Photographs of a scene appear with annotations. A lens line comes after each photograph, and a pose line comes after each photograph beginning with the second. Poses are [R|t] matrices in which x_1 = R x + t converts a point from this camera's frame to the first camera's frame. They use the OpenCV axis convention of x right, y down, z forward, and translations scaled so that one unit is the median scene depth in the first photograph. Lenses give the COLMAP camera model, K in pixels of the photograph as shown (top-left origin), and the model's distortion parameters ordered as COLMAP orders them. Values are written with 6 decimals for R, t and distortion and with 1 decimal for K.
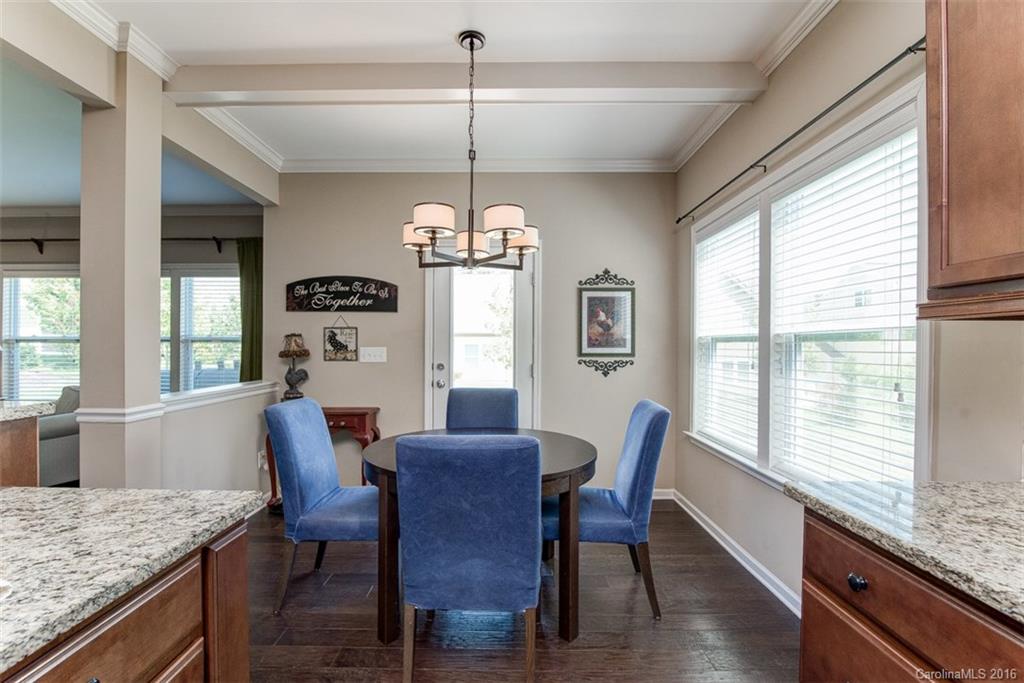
lens RADIAL K [[466.1, 0, 509.8], [0, 466.1, 346.9], [0, 0, 1]] dist [-0.016514, -0.000084]
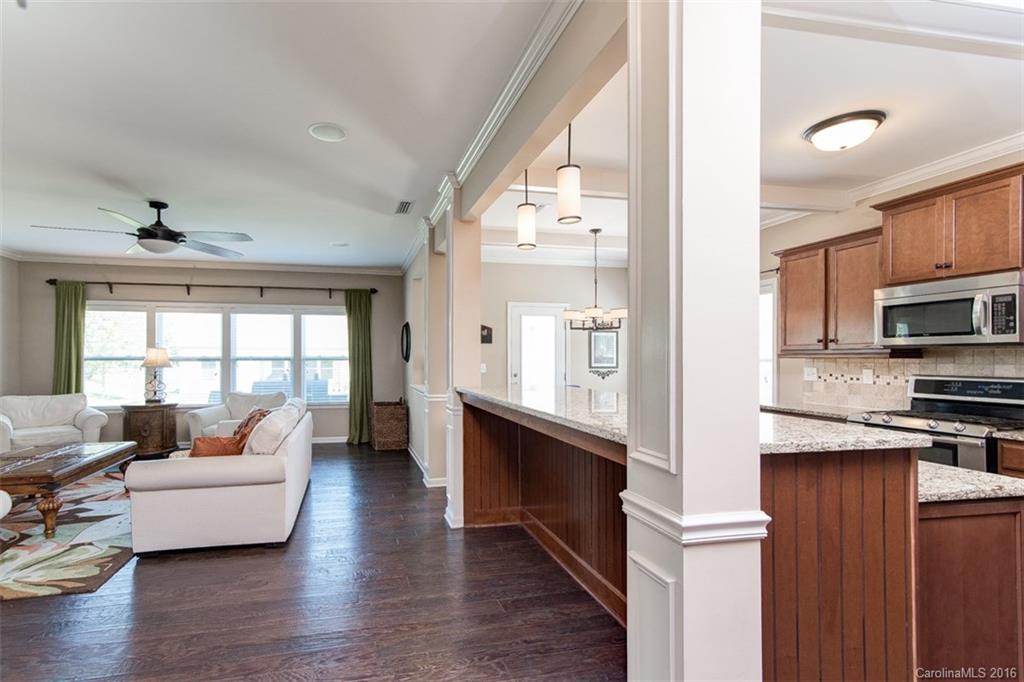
lens RADIAL K [[473.2, 0, 441.6], [0, 473.2, 357.4], [0, 0, 1]] dist [0.014029, 0.000484]
pose [[0.981986, -0.002763, 0.188936, -0.764146], [0.003732, 0.999982, -0.004770, -0.015881], [-0.188919, 0.005389, 0.981978, -0.699830]]
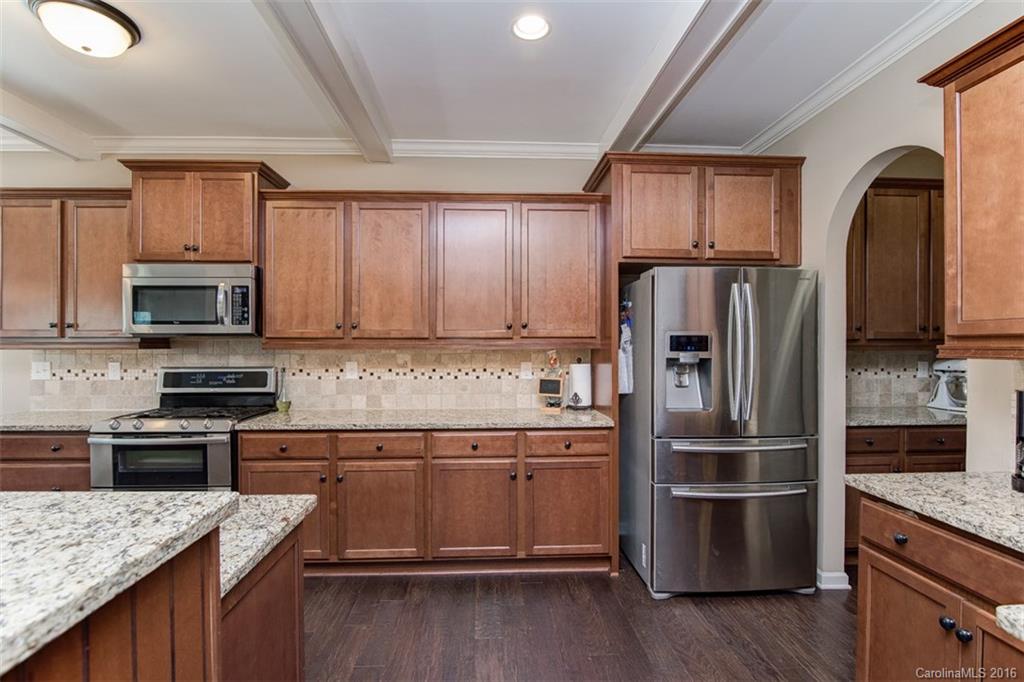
lens RADIAL K [[483.9, 0, 508.9], [0, 483.9, 344.4], [0, 0, 1]] dist [-0.018136, 0.000258]
pose [[-0.045350, -0.001983, 0.998969, -0.536190], [0.006203, 0.999978, 0.002267, -0.020836], [-0.998952, 0.006299, -0.045336, -0.513585]]
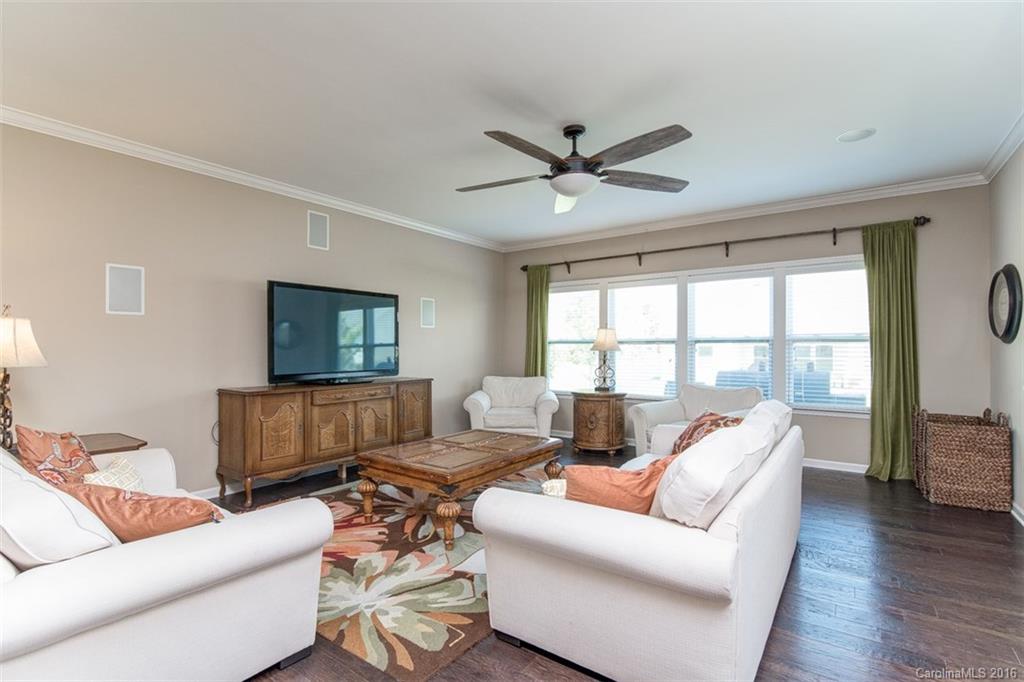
lens RADIAL K [[478.1, 0, 515.8], [0, 478.1, 348.6], [0, 0, 1]] dist [-0.018158, 0.000198]
pose [[0.812097, -0.004050, -0.583508, -0.800338], [0.002234, 0.999990, -0.003832, 0.007536], [0.583518, 0.001808, 0.812098, -0.192849]]
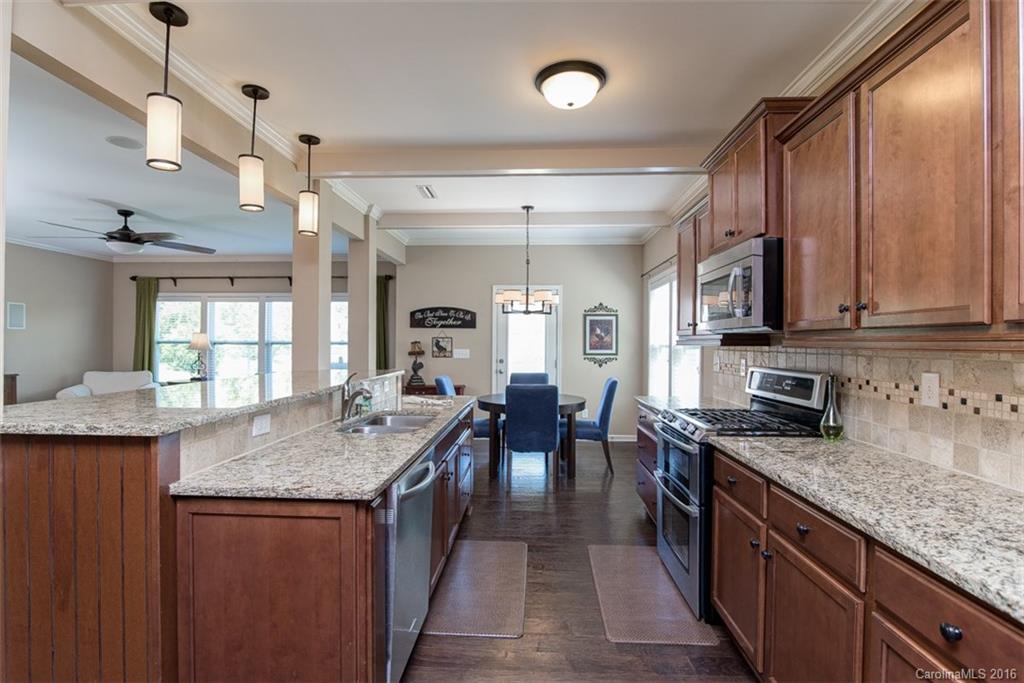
lens RADIAL K [[483.9, 0, 508.9], [0, 483.9, 344.9], [0, 0, 1]] dist [-0.018136, 0.000258]
pose [[0.998562, 0.002640, -0.053536, -0.028687], [-0.002629, 0.999997, 0.000261, -0.015869], [0.053537, -0.000120, 0.998566, -0.747970]]
